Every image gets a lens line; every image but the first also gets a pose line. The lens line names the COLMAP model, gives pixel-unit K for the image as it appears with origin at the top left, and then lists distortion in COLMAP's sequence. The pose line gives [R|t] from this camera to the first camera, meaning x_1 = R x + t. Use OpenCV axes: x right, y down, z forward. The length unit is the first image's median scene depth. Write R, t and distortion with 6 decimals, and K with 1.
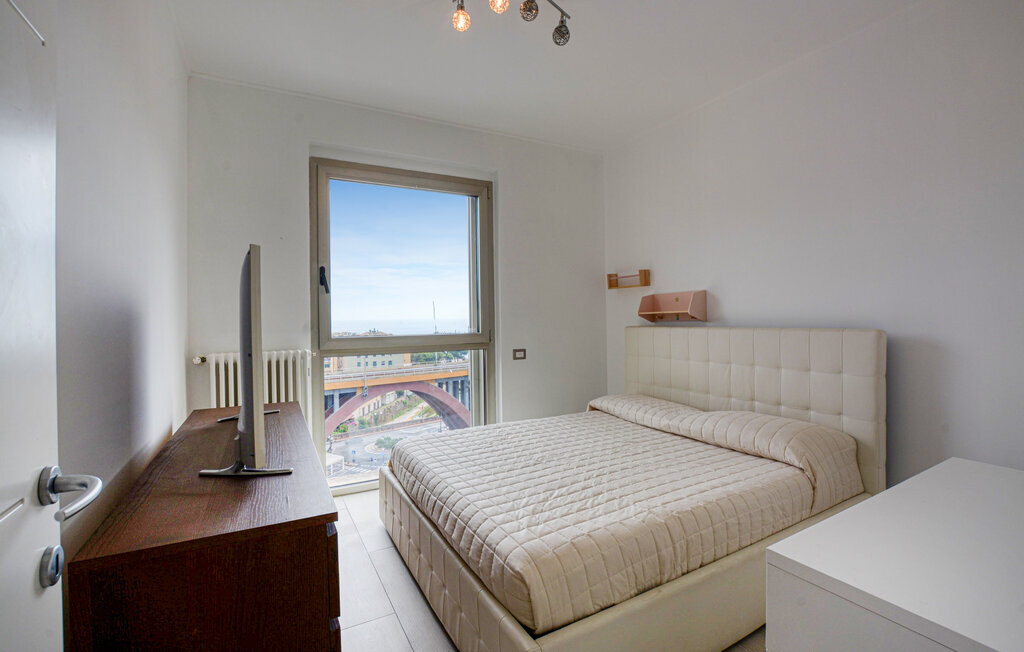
lens RADIAL K [[458.8, 0, 509.9], [0, 458.8, 318.0], [0, 0, 1]] dist [-0.041449, 0.006435]
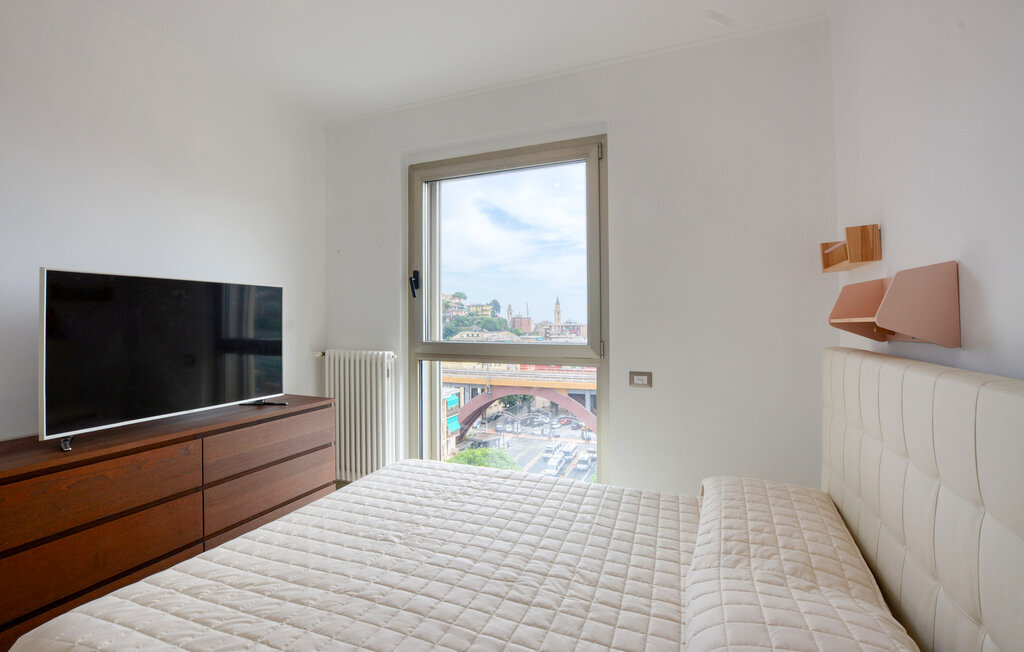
lens RADIAL K [[465.4, 0, 491.3], [0, 465.4, 313.2], [0, 0, 1]] dist [-0.035622, 0.000338]
pose [[0.613473, 0.003385, -0.789708, 0.434215], [-0.009165, 0.999954, -0.002833, -0.013661], [0.789662, 0.008976, 0.613476, 0.430675]]
